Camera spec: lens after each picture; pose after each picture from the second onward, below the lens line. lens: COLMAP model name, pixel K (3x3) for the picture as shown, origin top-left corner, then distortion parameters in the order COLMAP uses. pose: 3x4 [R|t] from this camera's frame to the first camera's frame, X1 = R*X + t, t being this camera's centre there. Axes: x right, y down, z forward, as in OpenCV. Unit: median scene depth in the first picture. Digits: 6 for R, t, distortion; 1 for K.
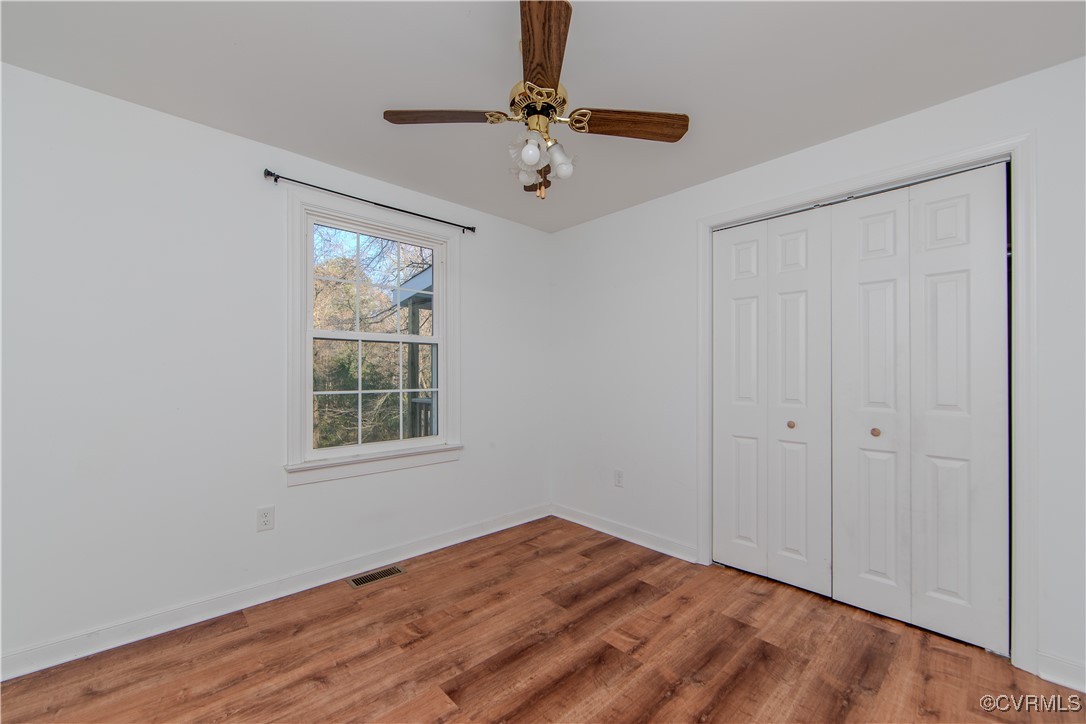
lens RADIAL K [[436.3, 0, 540.5], [0, 436.3, 371.4], [0, 0, 1]] dist [-0.001571, -0.000371]
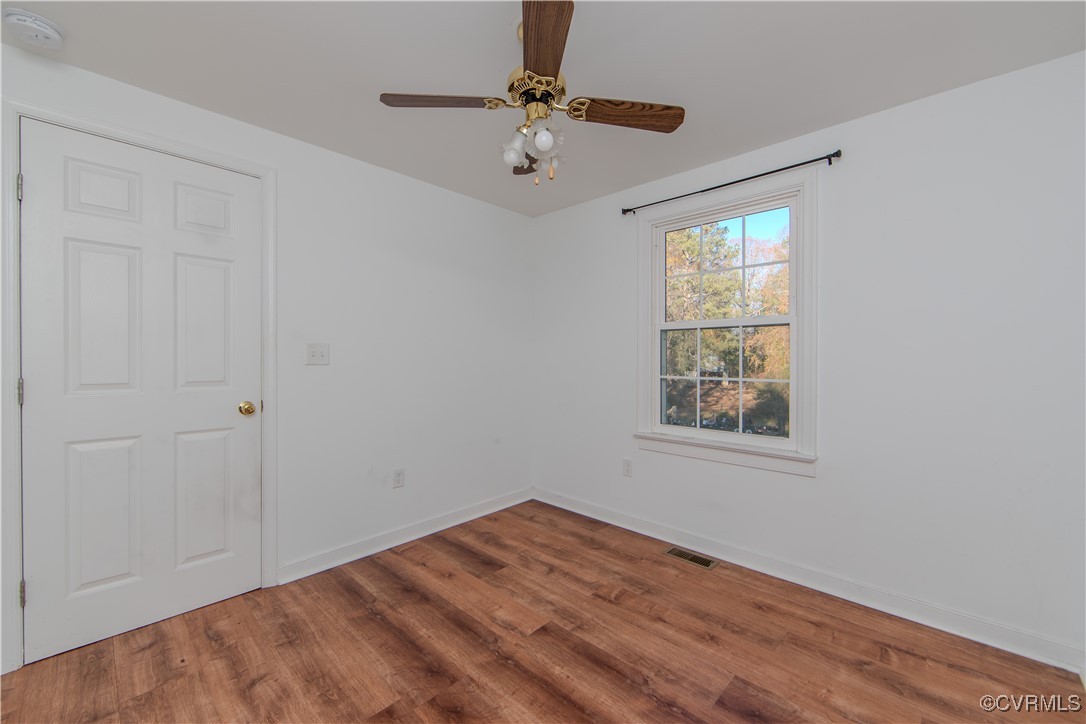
lens RADIAL K [[431.0, 0, 543.0], [0, 431.0, 362.0], [0, 0, 1]] dist [0.000077, -0.000230]
pose [[0.059649, 0.005340, -0.998205, 0.684555], [0.002071, 0.999983, 0.005473, 0.002780], [0.998217, -0.002394, 0.059637, 0.660661]]
